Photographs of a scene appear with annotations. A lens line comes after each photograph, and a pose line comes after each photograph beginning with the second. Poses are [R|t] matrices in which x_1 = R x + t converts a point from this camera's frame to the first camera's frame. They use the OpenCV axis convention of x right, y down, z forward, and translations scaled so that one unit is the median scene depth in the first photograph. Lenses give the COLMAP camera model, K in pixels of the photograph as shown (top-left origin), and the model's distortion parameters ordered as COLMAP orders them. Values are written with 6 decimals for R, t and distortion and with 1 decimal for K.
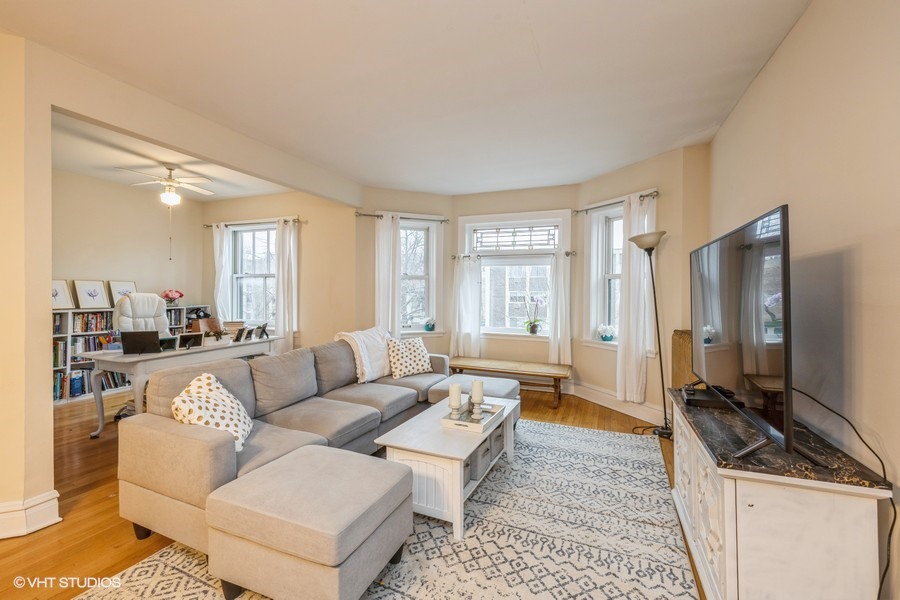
lens RADIAL K [[379.6, 0, 450.5], [0, 379.6, 292.2], [0, 0, 1]] dist [0.000401, -0.000239]
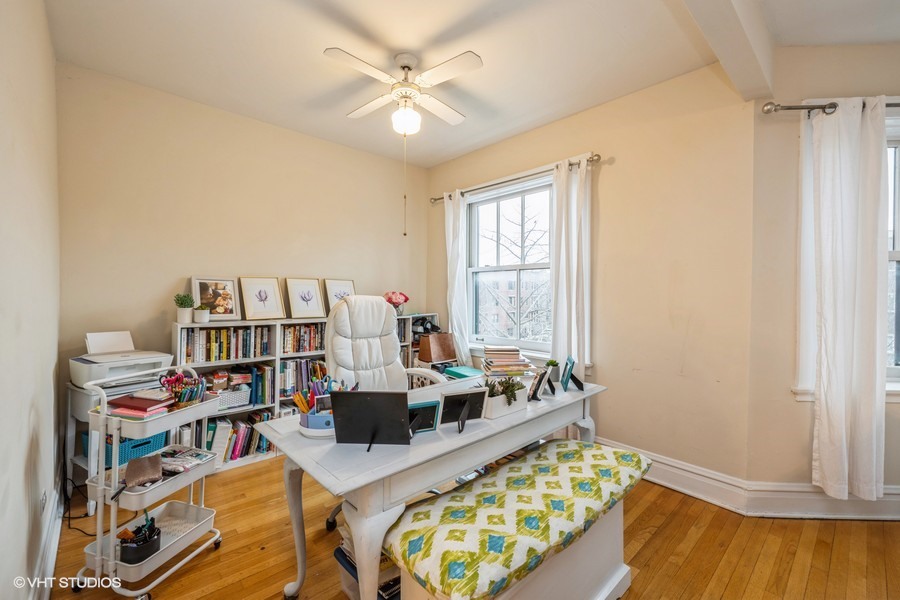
lens RADIAL K [[382.6, 0, 447.8], [0, 382.6, 293.6], [0, 0, 1]] dist [0.001433, 0.000258]
pose [[0.903952, -0.006313, -0.427586, -0.402863], [0.004275, 0.999974, -0.005726, 0.002605], [0.427612, 0.003348, 0.903956, 0.473092]]
